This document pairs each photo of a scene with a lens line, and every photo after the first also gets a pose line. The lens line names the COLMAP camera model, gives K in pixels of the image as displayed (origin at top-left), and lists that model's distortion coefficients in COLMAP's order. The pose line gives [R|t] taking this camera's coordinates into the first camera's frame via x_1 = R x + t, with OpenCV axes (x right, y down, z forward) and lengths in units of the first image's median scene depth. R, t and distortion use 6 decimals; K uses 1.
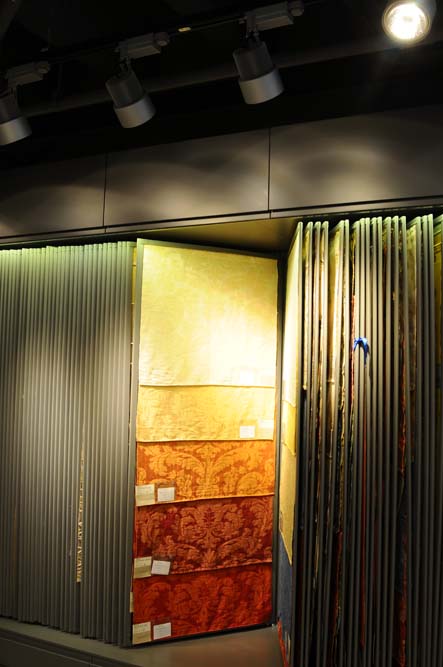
lens RADIAL K [[684.0, 0, 221.1], [0, 684.0, 336.1], [0, 0, 1]] dist [-0.109639, 0.000000]
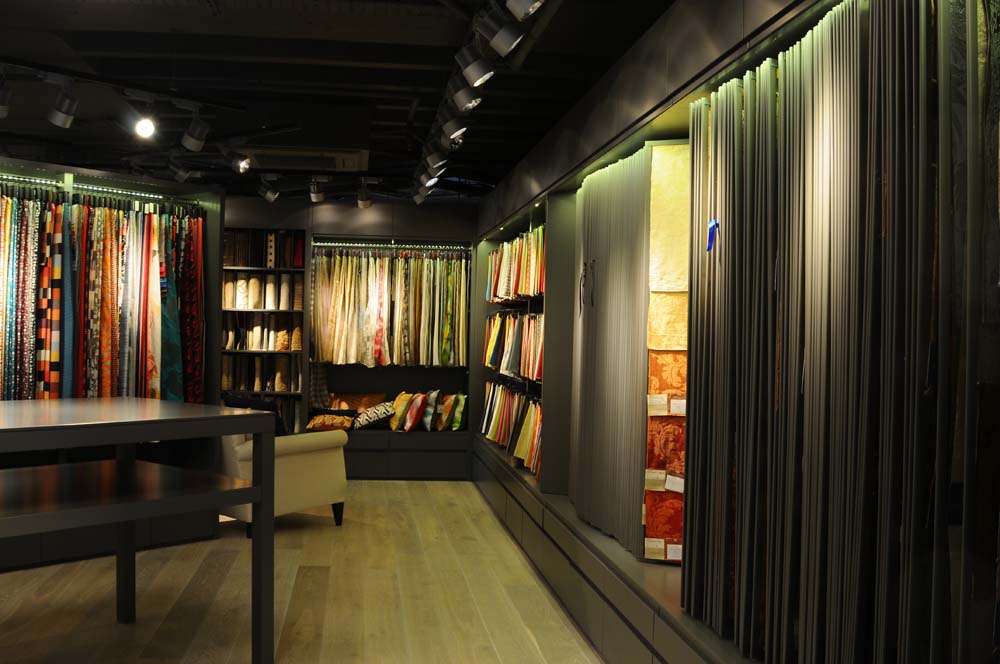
lens RADIAL K [[1025.5, 0, 506.1], [0, 1025.5, 328.9], [0, 0, 1]] dist [-0.109639, 0.000000]
pose [[0.573184, -0.026261, -0.819006, 0.956201], [0.042044, 0.999112, -0.002612, 0.120018], [0.818348, -0.032937, 0.573779, -0.008418]]
